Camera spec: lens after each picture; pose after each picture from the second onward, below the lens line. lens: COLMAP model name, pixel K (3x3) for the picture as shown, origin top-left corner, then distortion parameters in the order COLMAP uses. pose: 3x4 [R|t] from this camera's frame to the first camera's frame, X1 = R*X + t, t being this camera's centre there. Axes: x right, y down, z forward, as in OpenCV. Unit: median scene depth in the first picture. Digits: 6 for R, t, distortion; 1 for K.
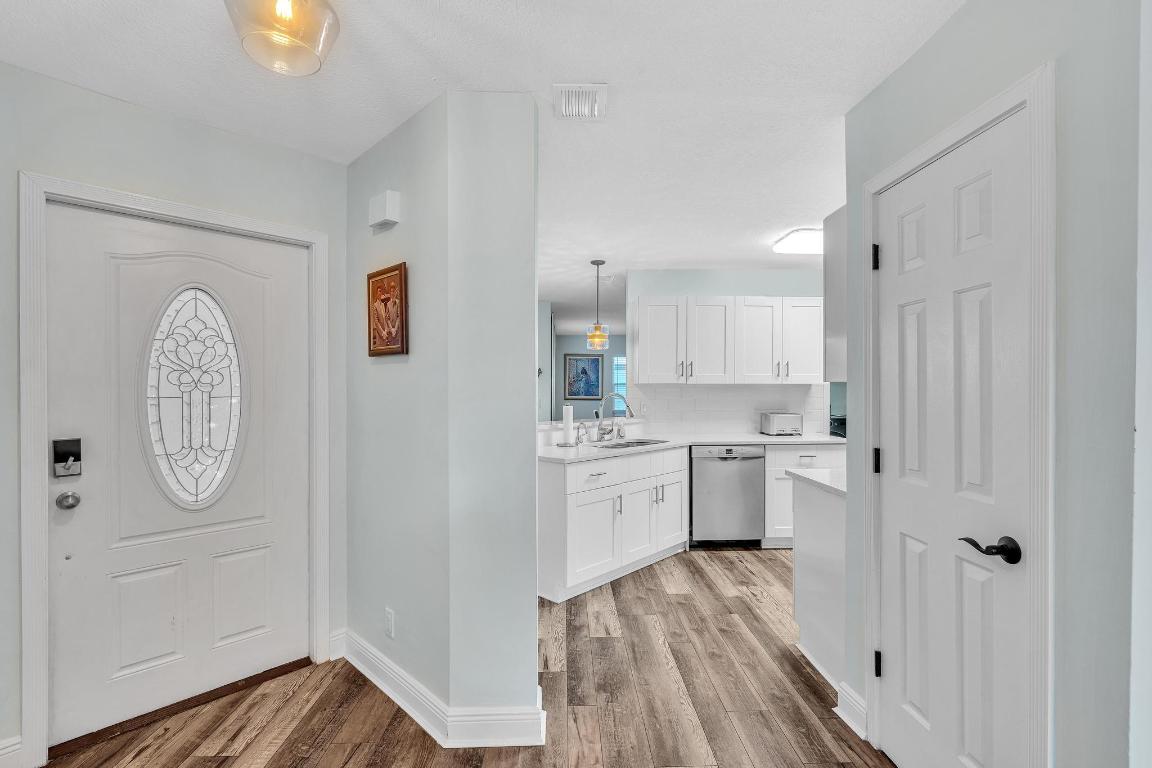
lens RADIAL K [[515.8, 0, 579.5], [0, 515.8, 386.2], [0, 0, 1]] dist [-0.004937, 0.000391]
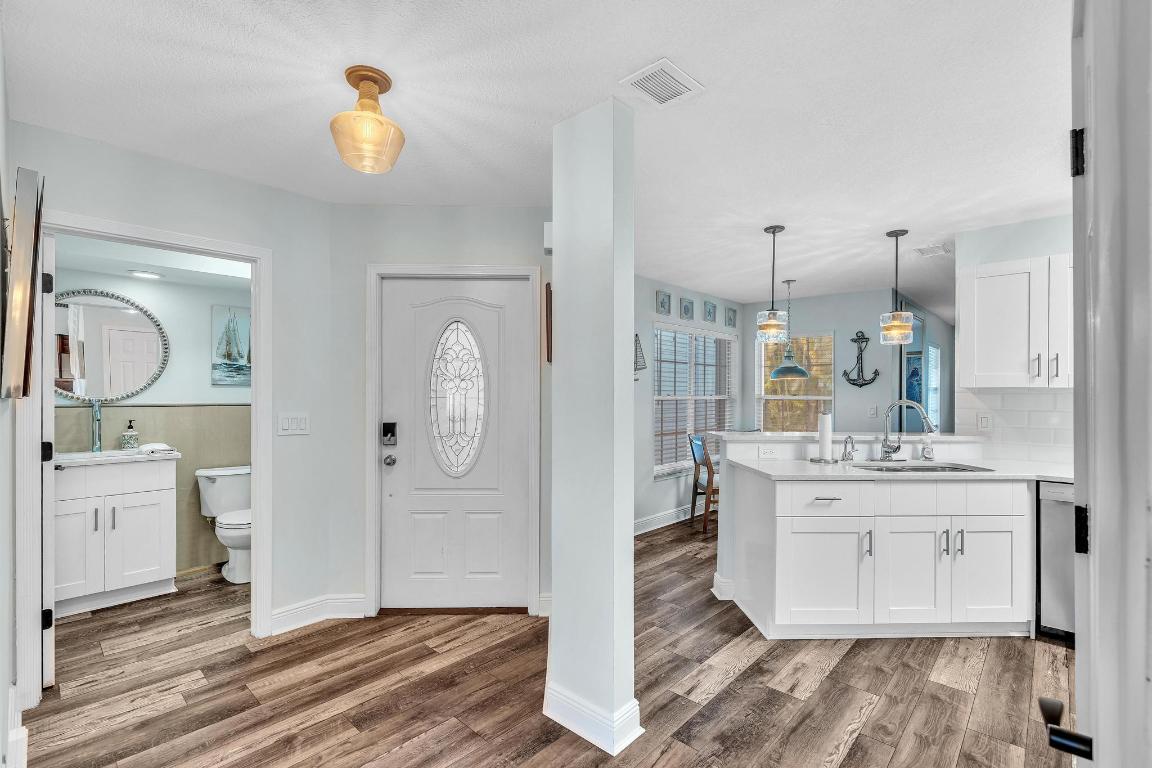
lens RADIAL K [[515.8, 0, 579.5], [0, 515.8, 386.2], [0, 0, 1]] dist [-0.004937, 0.000391]
pose [[0.712385, -0.005968, -0.701764, 0.368650], [-0.002234, 0.999939, -0.010771, 0.002702], [0.701786, 0.009241, 0.712328, 0.160801]]
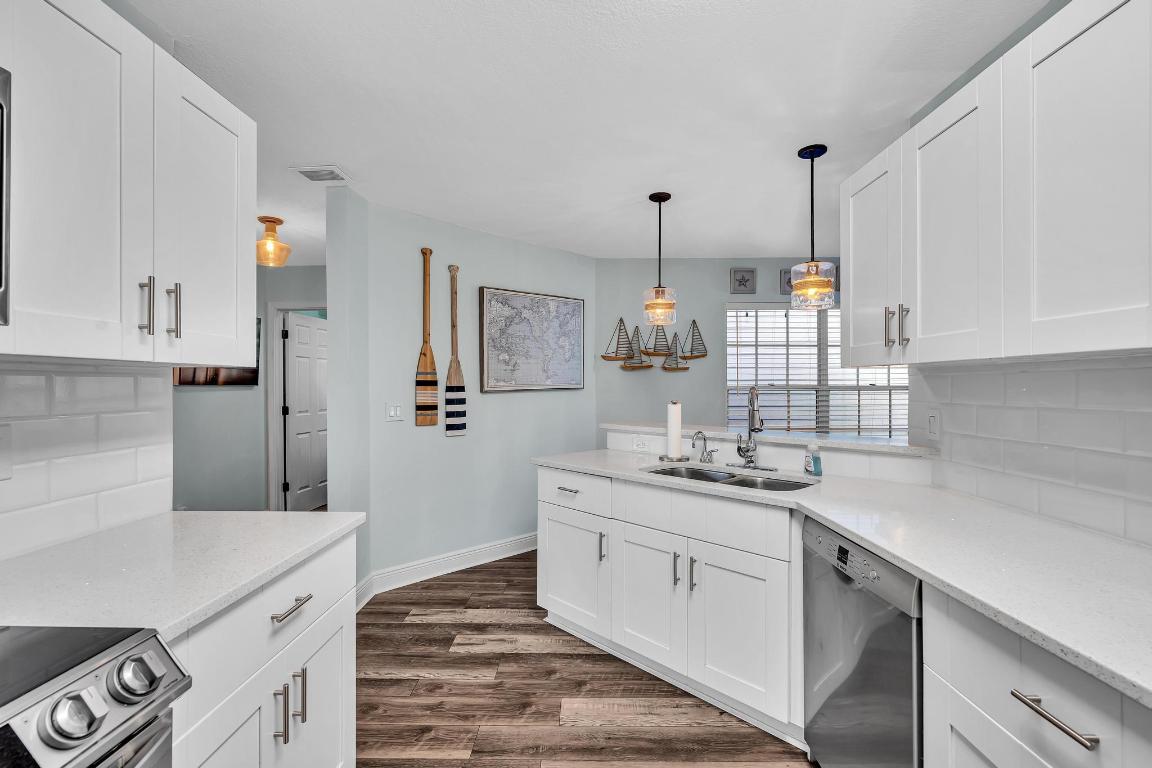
lens RADIAL K [[515.8, 0, 579.5], [0, 515.8, 386.2], [0, 0, 1]] dist [-0.004937, 0.000391]
pose [[-0.044299, -0.000206, -0.999018, 0.907713], [0.005471, 0.999985, -0.000449, 0.016126], [0.999003, -0.005485, -0.044297, 1.176766]]
